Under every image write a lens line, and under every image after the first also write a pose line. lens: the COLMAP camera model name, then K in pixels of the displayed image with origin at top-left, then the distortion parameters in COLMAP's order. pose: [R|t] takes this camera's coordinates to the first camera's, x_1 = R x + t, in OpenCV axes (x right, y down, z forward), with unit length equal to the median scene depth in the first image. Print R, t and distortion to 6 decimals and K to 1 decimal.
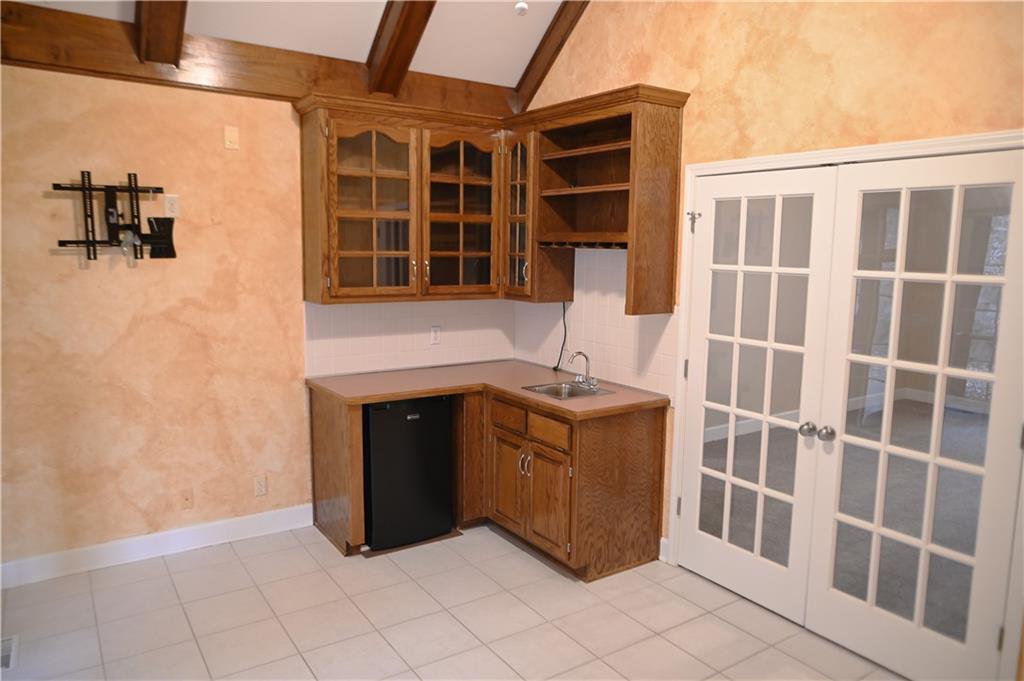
lens RADIAL K [[705.6, 0, 505.7], [0, 705.6, 336.4], [0, 0, 1]] dist [-0.068923, 0.078136]
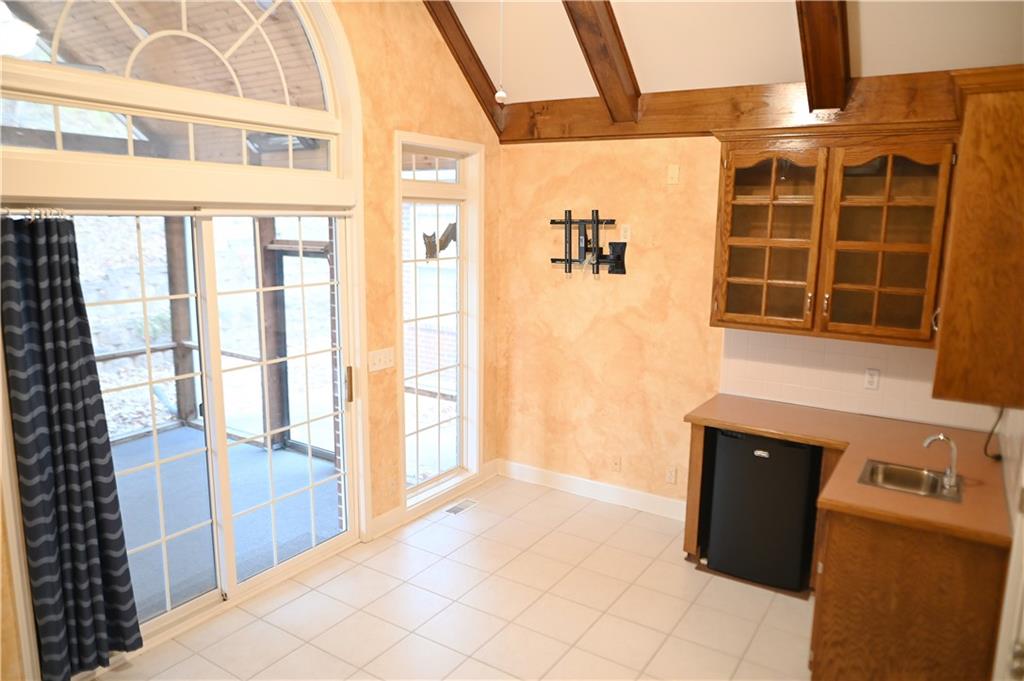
lens RADIAL K [[705.6, 0, 505.7], [0, 705.6, 336.4], [0, 0, 1]] dist [-0.068923, 0.078136]
pose [[0.385120, 0.144264, -0.911521, 0.604754], [-0.124705, 0.986782, 0.103488, -0.103690], [0.914402, 0.073816, 0.398020, 0.296187]]
